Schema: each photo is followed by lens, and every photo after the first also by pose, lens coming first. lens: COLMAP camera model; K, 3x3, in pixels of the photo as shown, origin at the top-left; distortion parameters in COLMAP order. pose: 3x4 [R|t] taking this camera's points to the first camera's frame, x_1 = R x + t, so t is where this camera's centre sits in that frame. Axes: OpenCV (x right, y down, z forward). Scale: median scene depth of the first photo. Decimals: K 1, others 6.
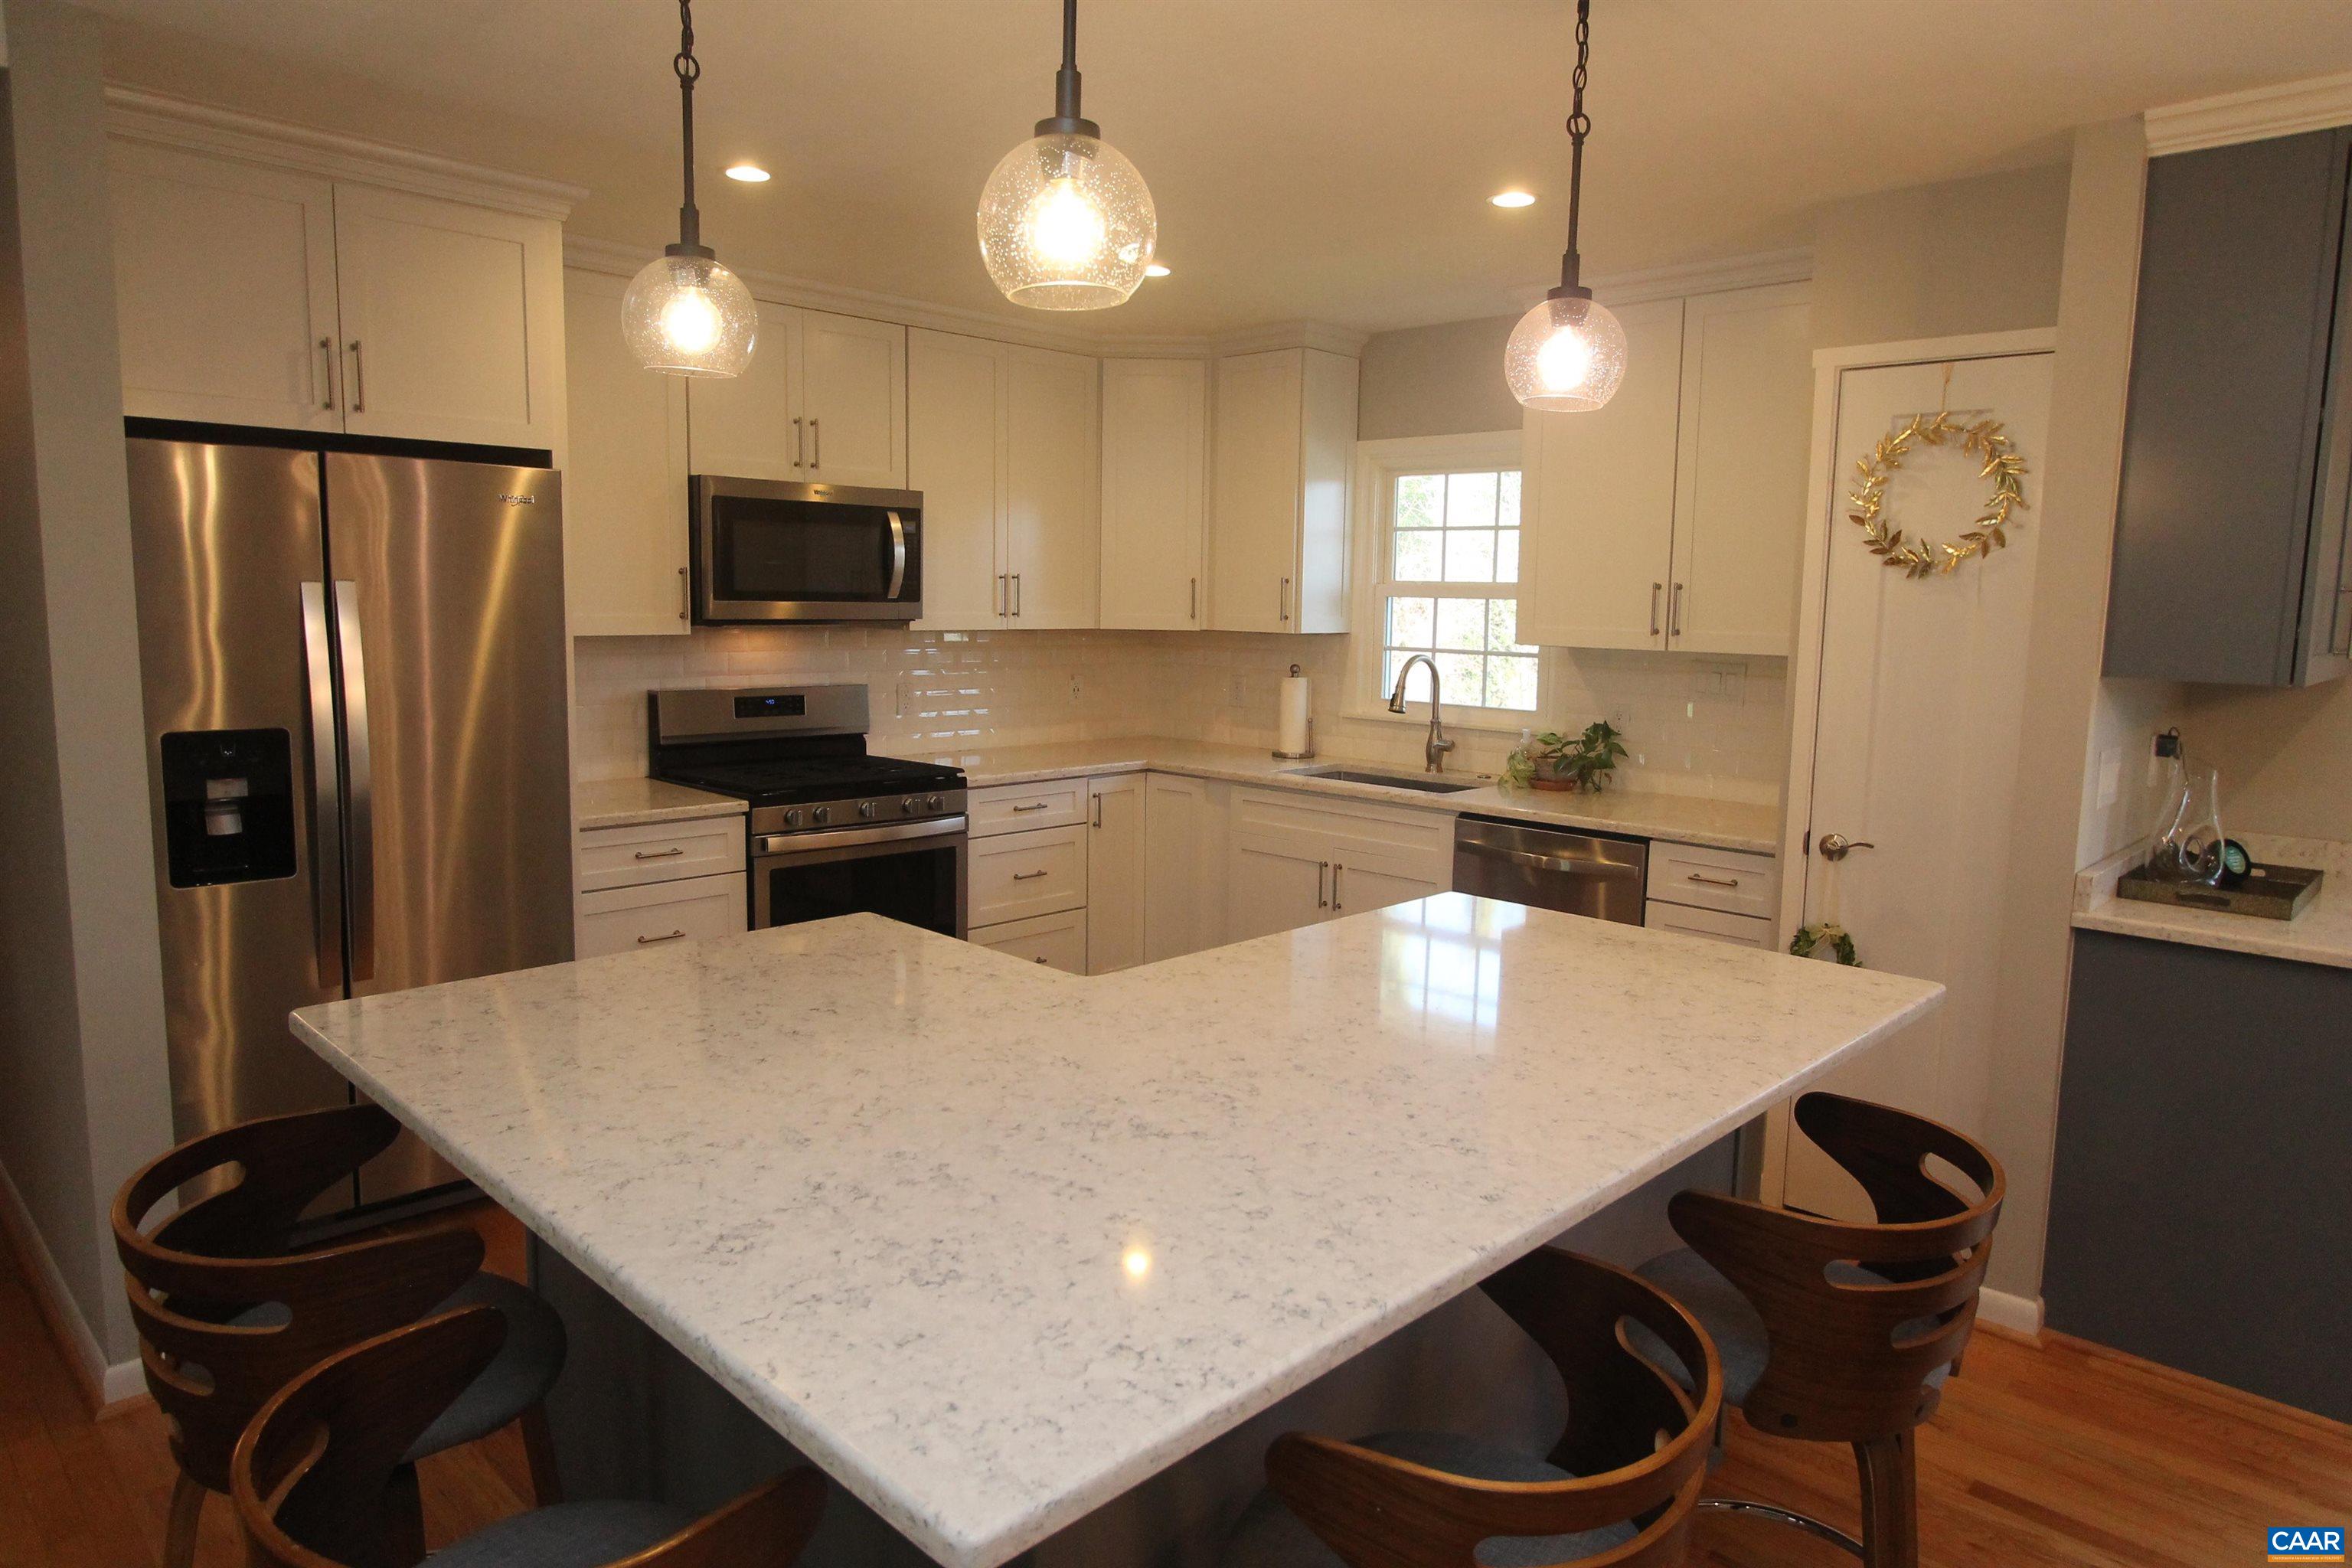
lens RADIAL K [[1441.2, 0, 1175.4], [0, 1441.2, 768.0], [0, 0, 1]] dist [-0.011511, 0.000087]
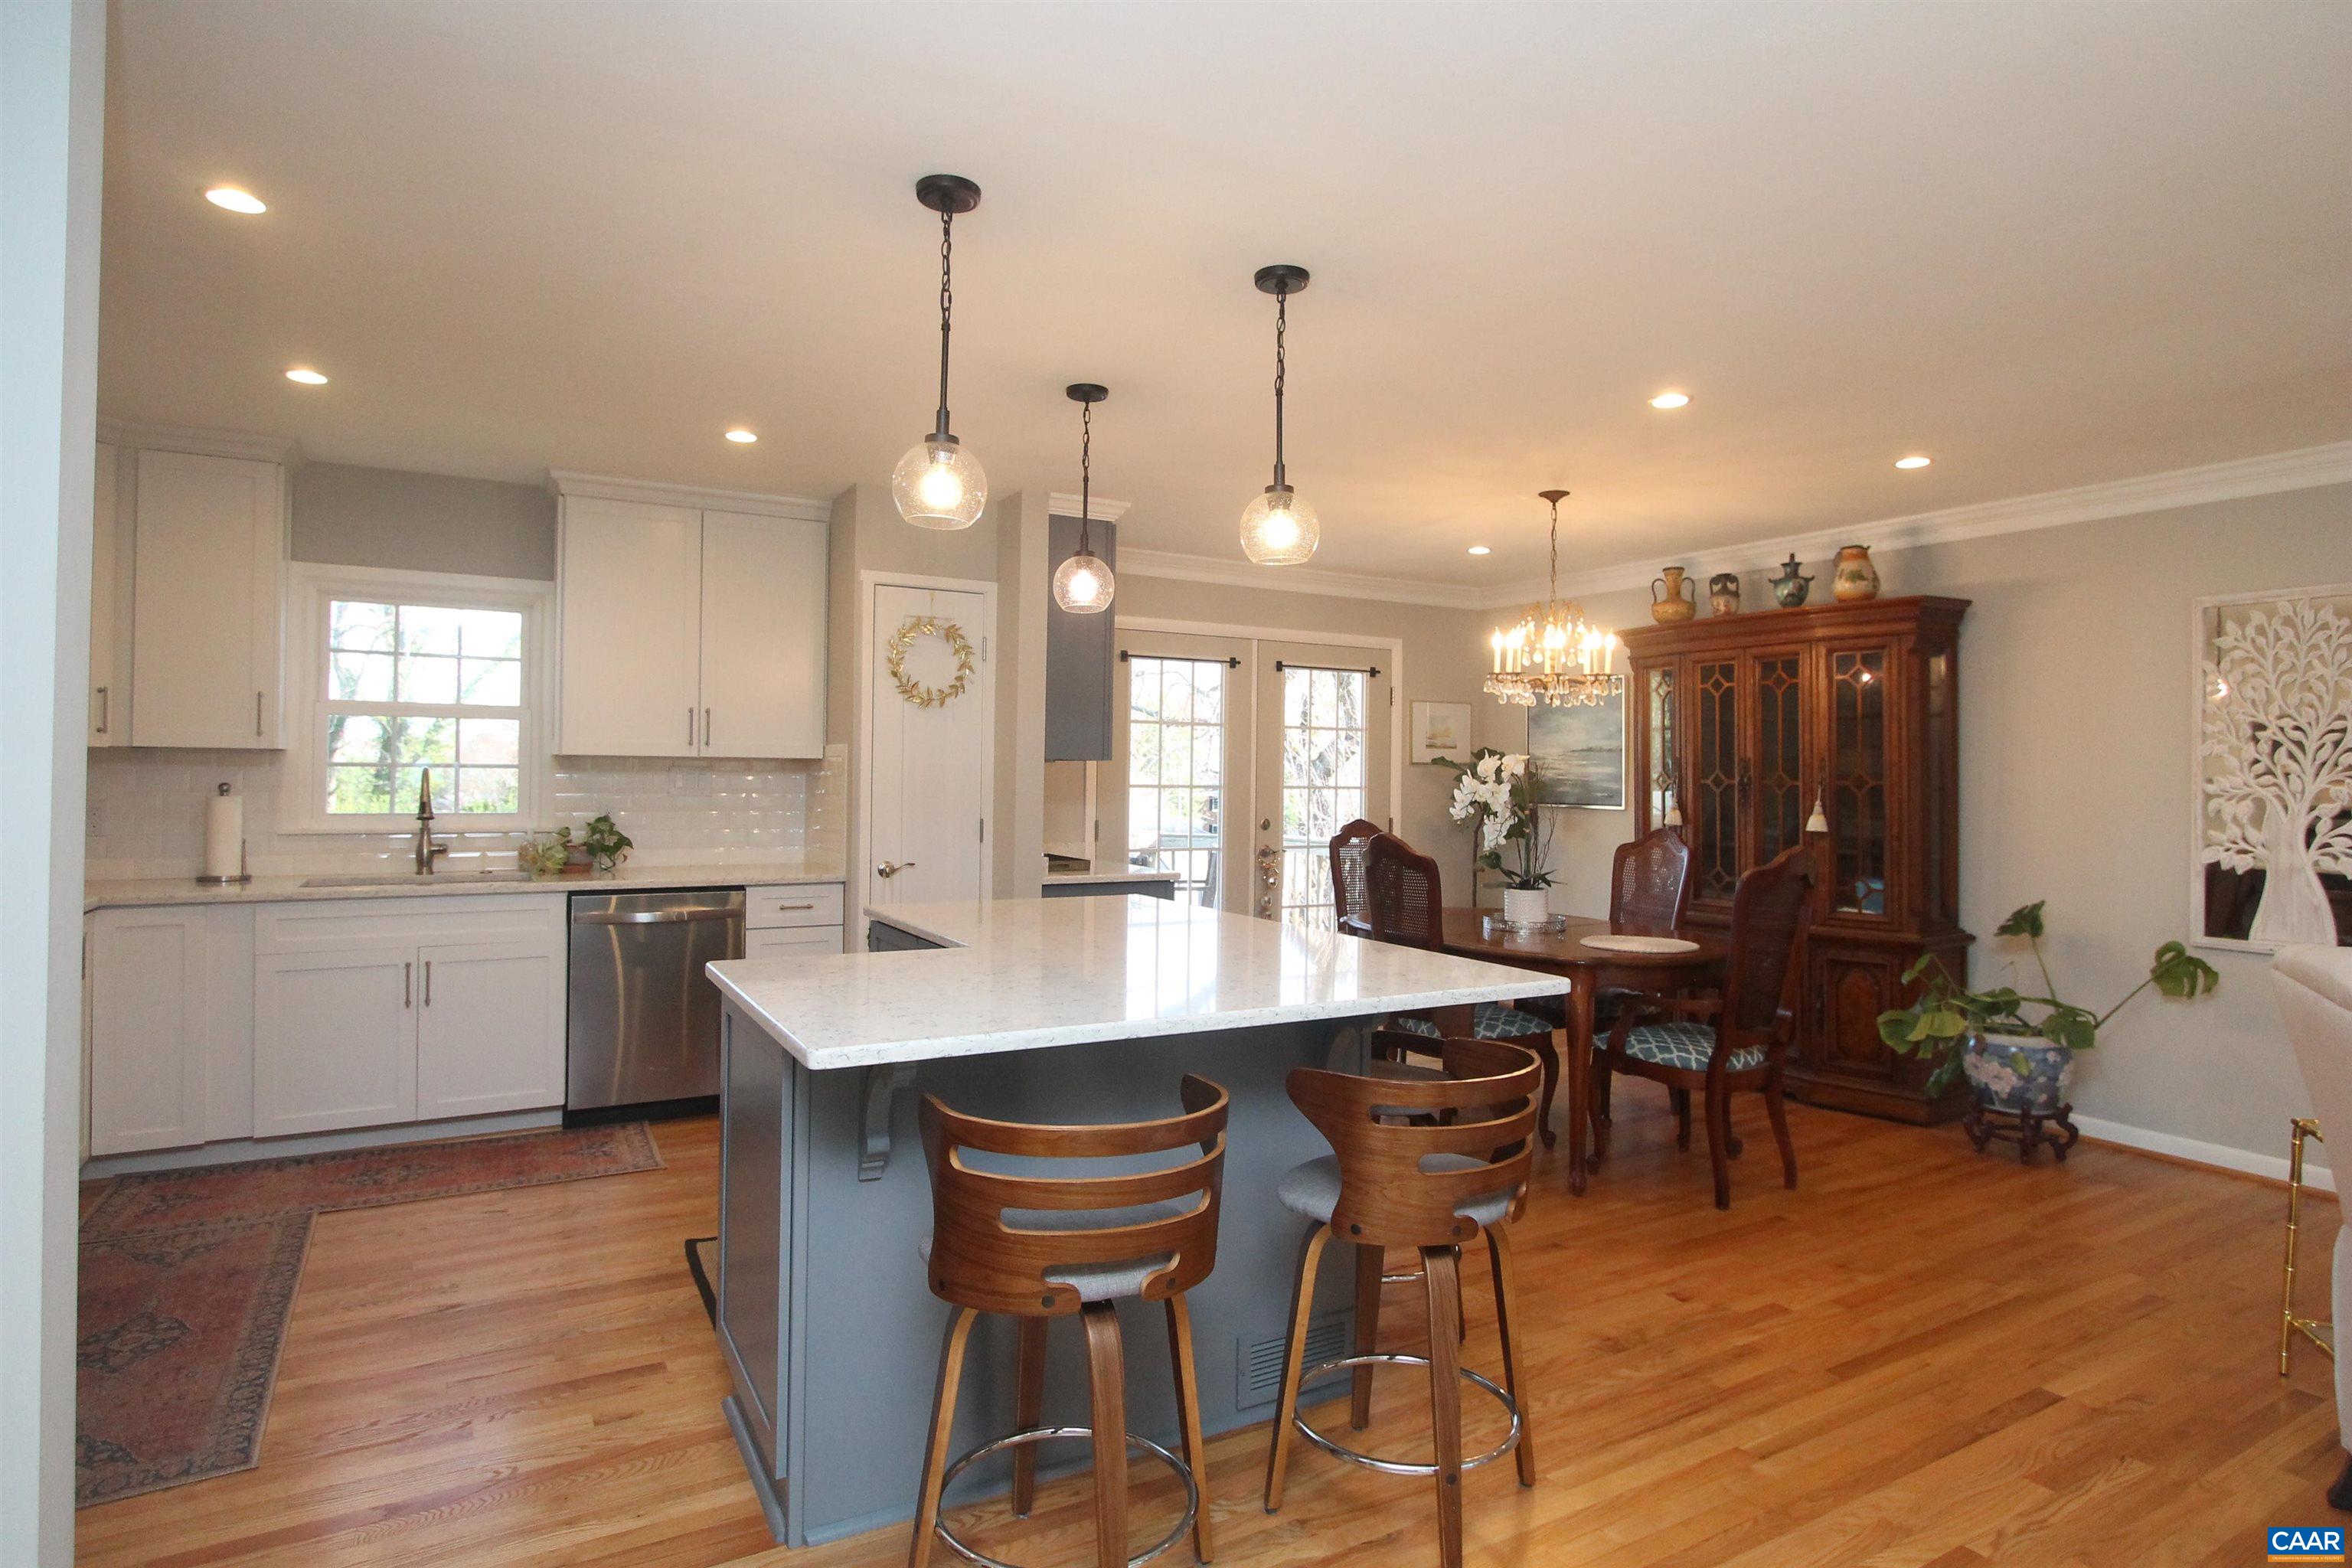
lens RADIAL K [[1256.7, 0, 1184.4], [0, 1256.7, 771.3], [0, 0, 1]] dist [-0.008409, 0.002791]
pose [[0.271767, -0.013157, 0.962273, -0.705111], [0.112775, 0.993453, -0.018267, 0.008762], [-0.955733, 0.113484, 0.271471, 0.226210]]
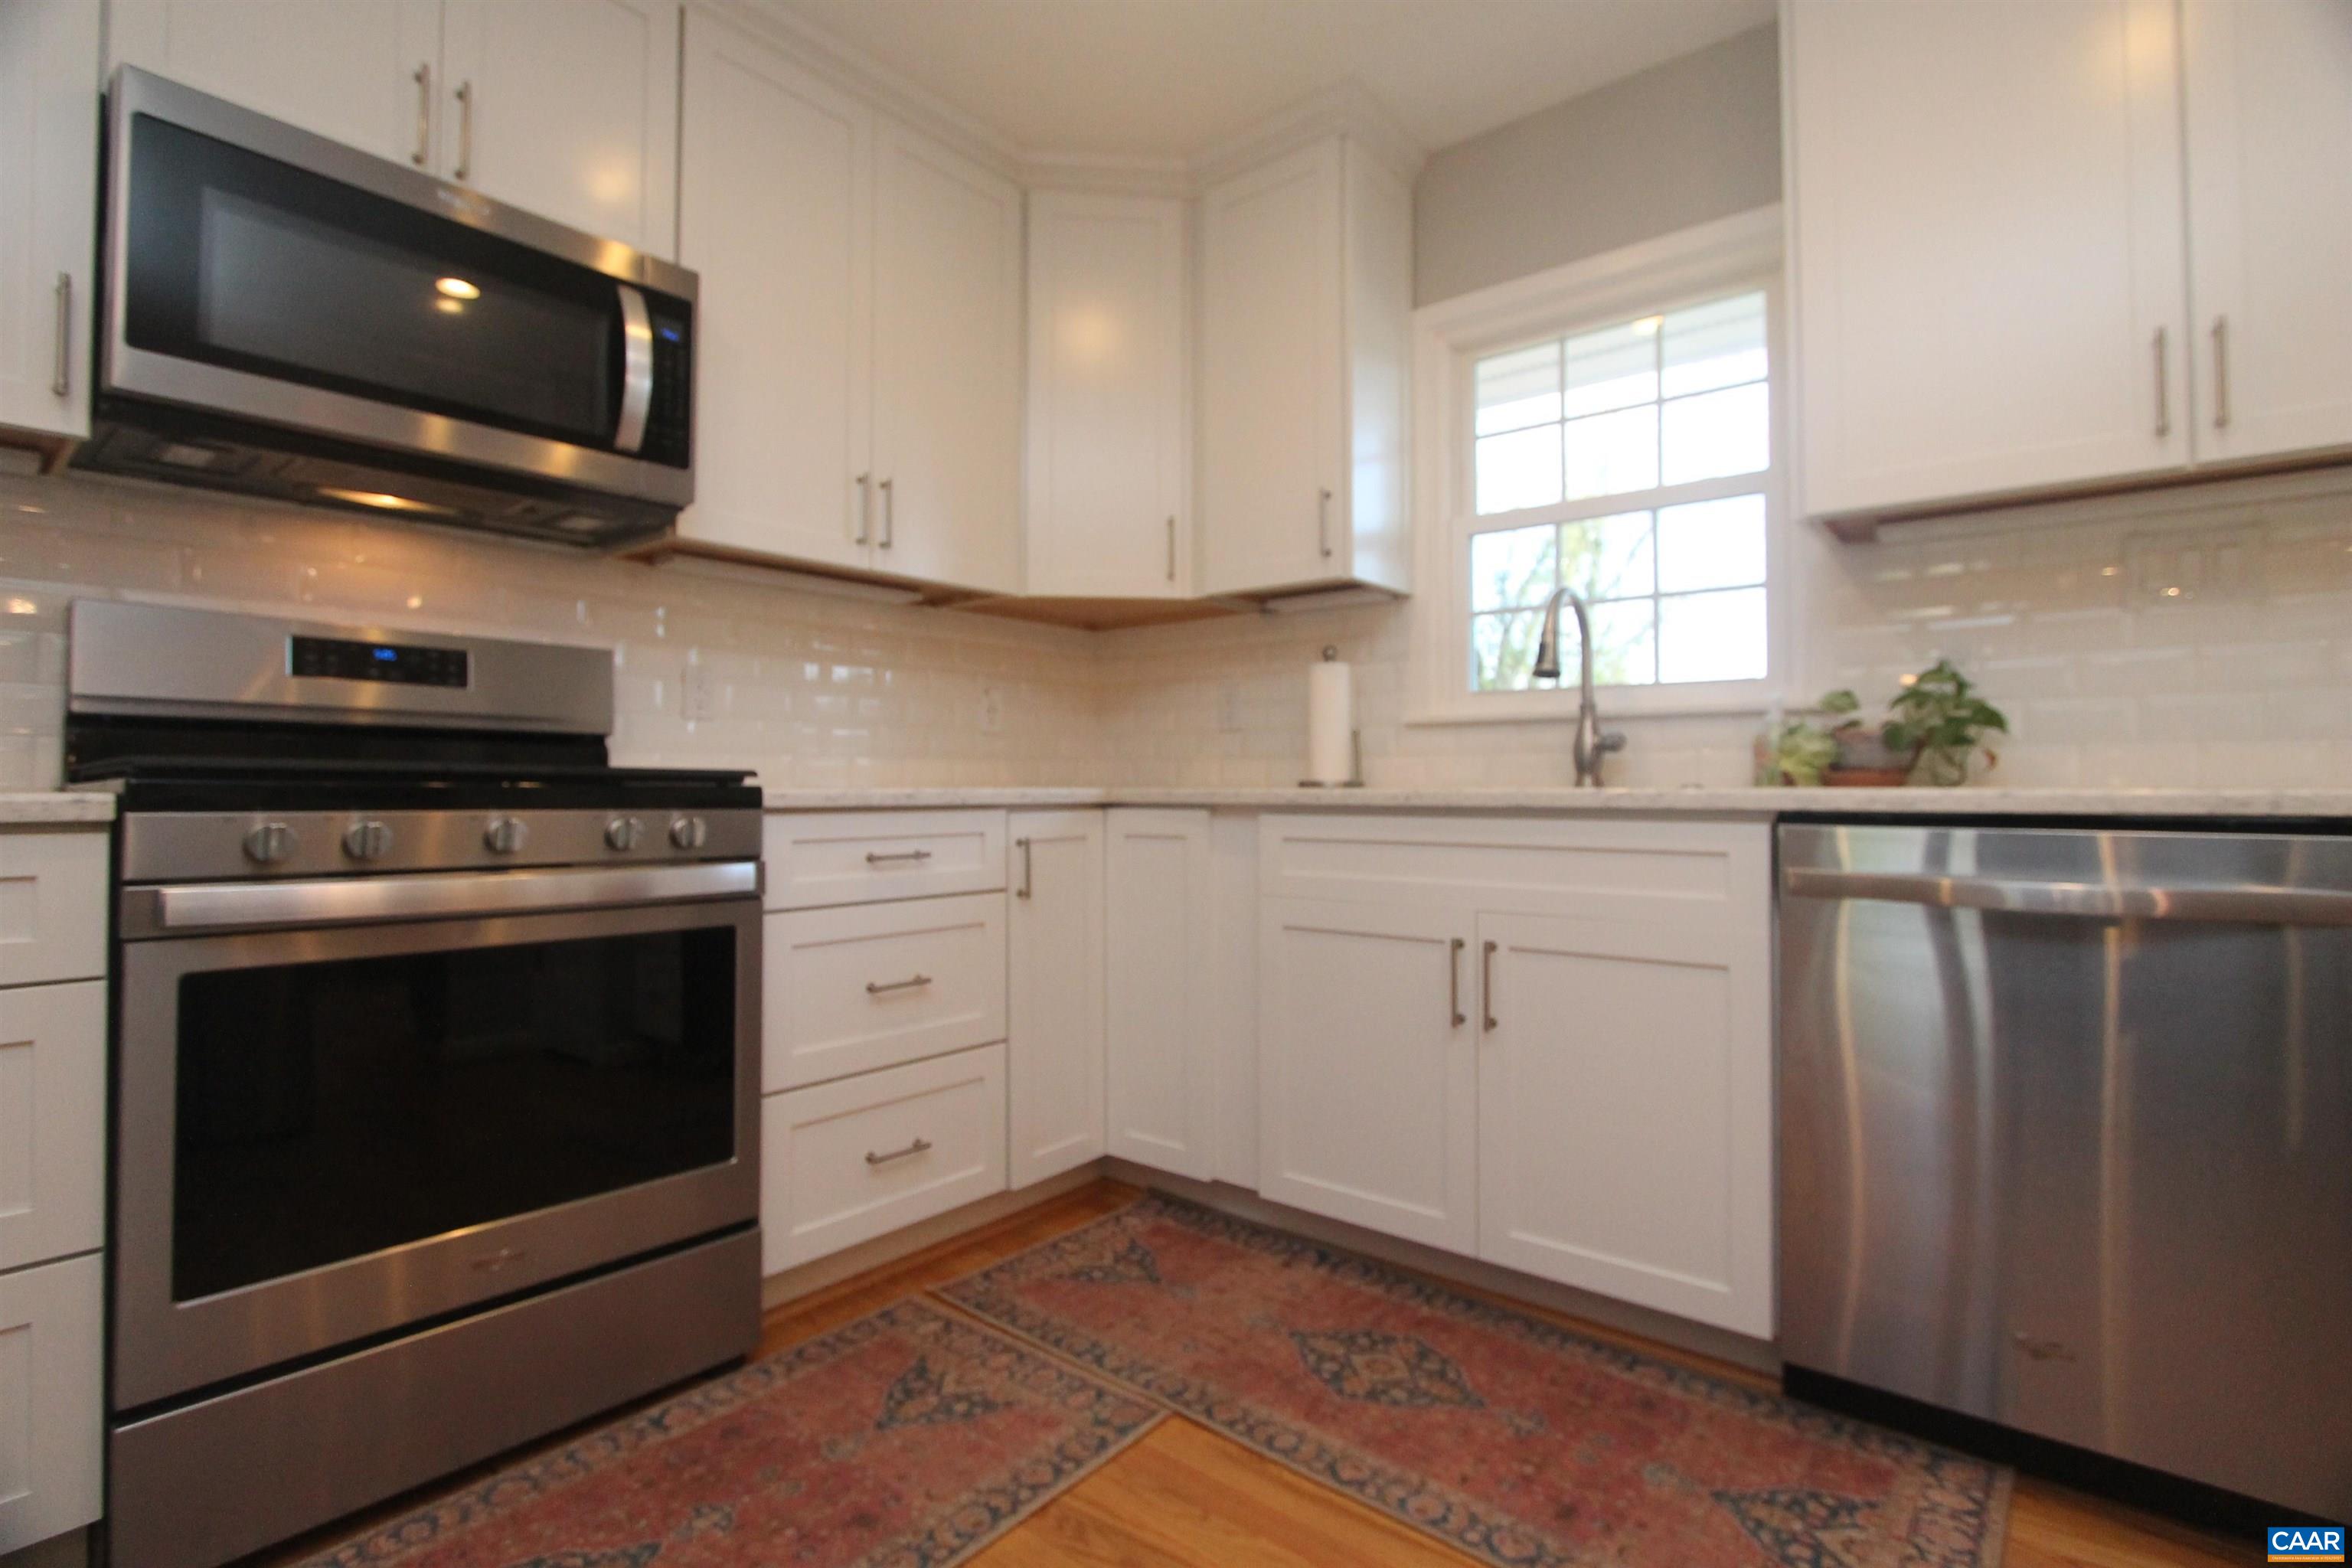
lens RADIAL K [[1101.2, 0, 1182.4], [0, 1101.2, 766.1], [0, 0, 1]] dist [-0.019216, 0.001219]
pose [[0.996038, -0.015207, 0.087615, -0.036094], [0.027303, 0.989976, -0.138568, 0.063825], [-0.084629, 0.140411, 0.986470, 0.686707]]
